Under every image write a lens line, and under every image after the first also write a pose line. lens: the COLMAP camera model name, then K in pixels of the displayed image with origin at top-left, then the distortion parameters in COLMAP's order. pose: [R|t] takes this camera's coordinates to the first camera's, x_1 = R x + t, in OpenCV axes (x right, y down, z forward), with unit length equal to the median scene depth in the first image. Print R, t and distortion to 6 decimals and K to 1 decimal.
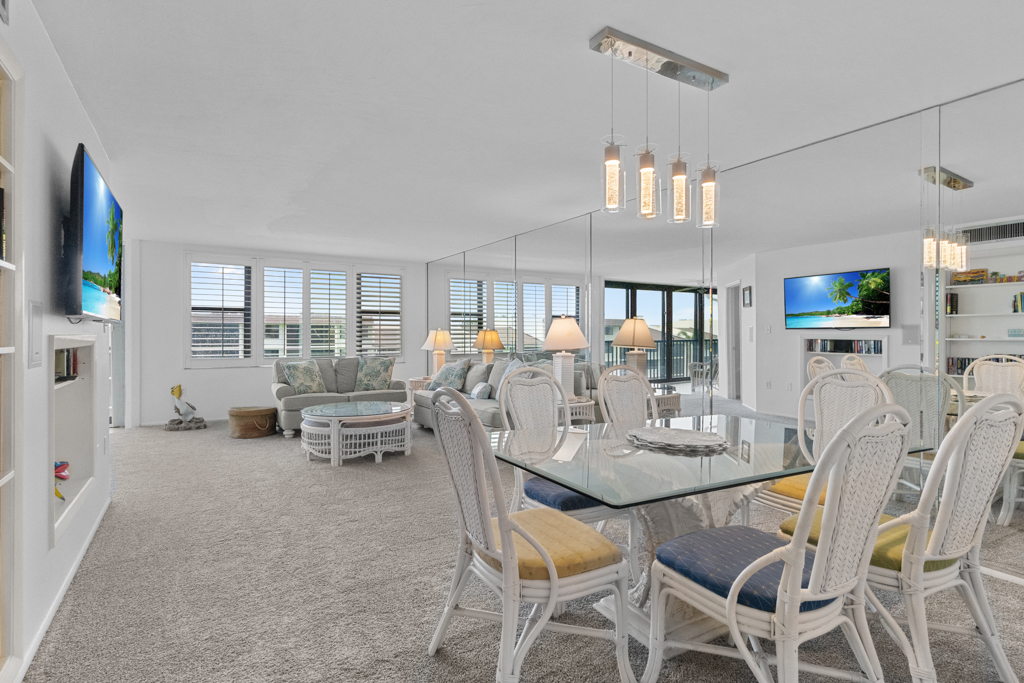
lens RADIAL K [[494.8, 0, 504.4], [0, 494.8, 334.6], [0, 0, 1]] dist [-0.005838, 0.003362]
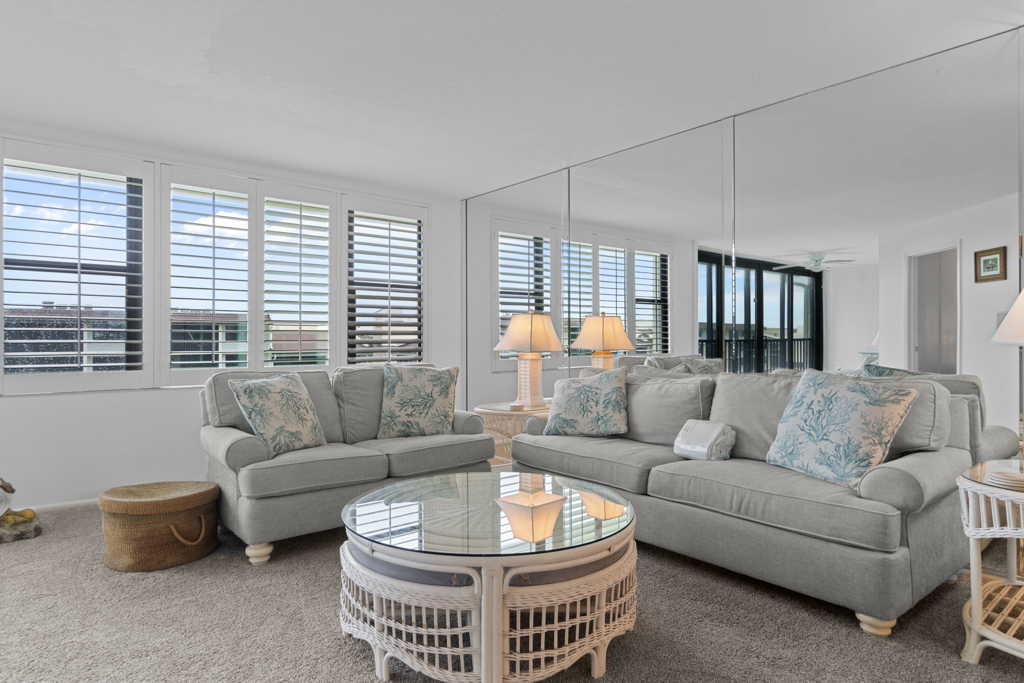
lens RADIAL K [[583.6, 0, 489.1], [0, 583.6, 339.6], [0, 0, 1]] dist [0.002722, 0.003131]
pose [[0.992948, -0.001361, 0.118542, -0.248334], [0.001156, 0.999998, 0.001798, 0.017237], [-0.118544, -0.001648, 0.992947, 0.402529]]
